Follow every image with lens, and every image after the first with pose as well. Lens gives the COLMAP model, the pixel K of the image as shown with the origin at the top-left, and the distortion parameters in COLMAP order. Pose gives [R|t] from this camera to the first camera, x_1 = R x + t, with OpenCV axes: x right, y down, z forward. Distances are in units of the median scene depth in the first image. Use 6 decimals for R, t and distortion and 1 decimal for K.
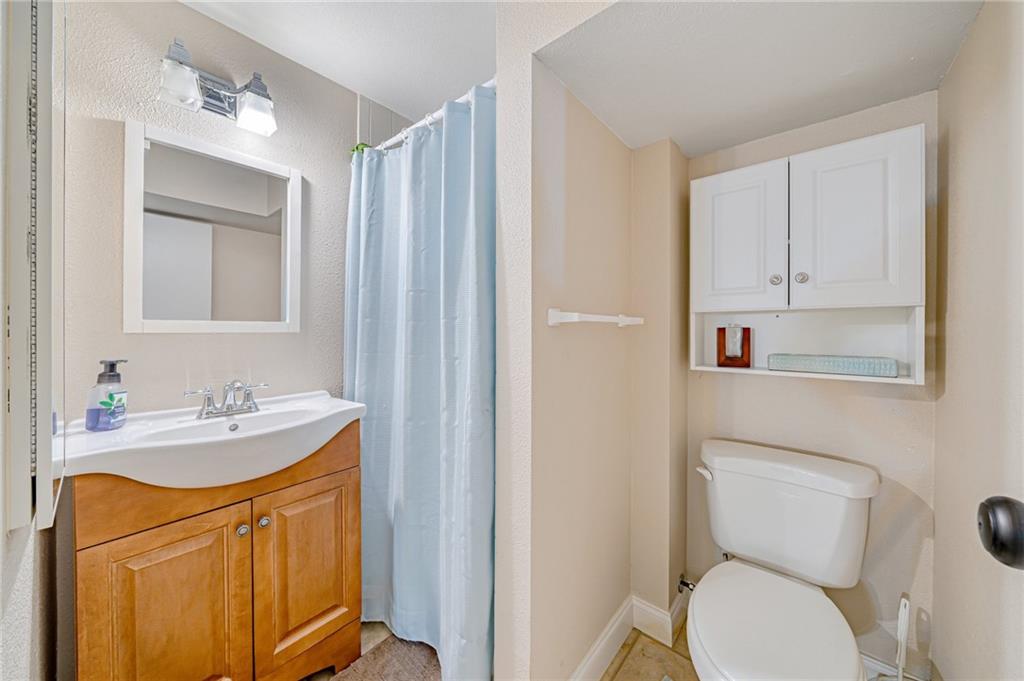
lens RADIAL K [[358.6, 0, 512.6], [0, 358.6, 335.3], [0, 0, 1]] dist [0.000029, -0.000047]
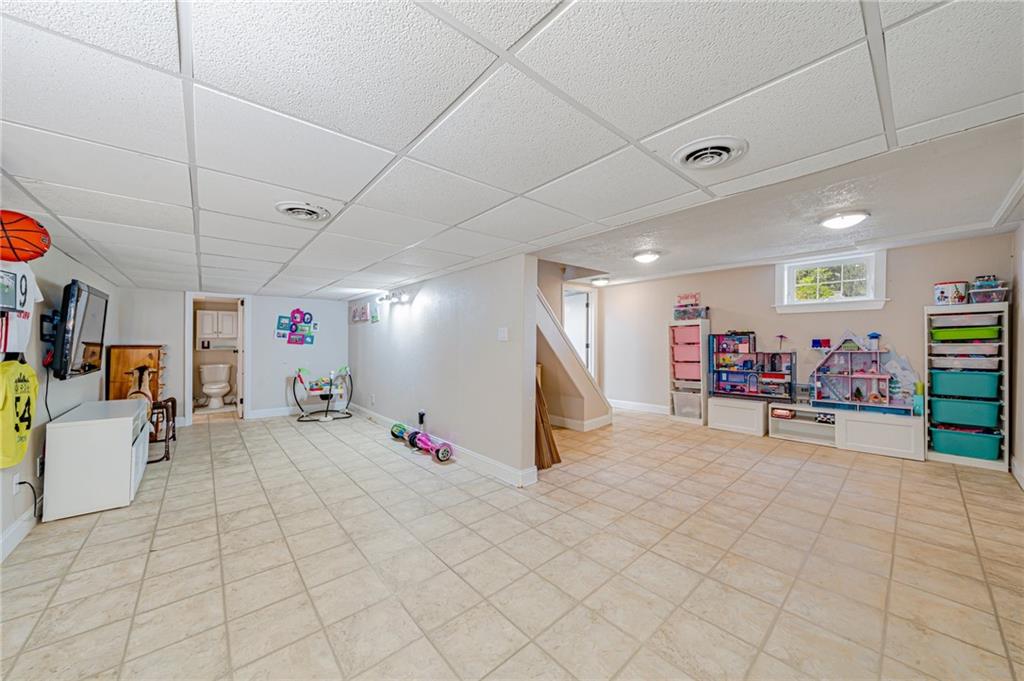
lens RADIAL K [[358.6, 0, 518.5], [0, 358.6, 334.9], [0, 0, 1]] dist [0.000029, -0.000047]
pose [[0.132259, 0.009323, 0.991171, -3.822378], [0.012636, 0.999859, -0.011091, 0.008111], [-0.991135, 0.013991, 0.132122, -4.047673]]
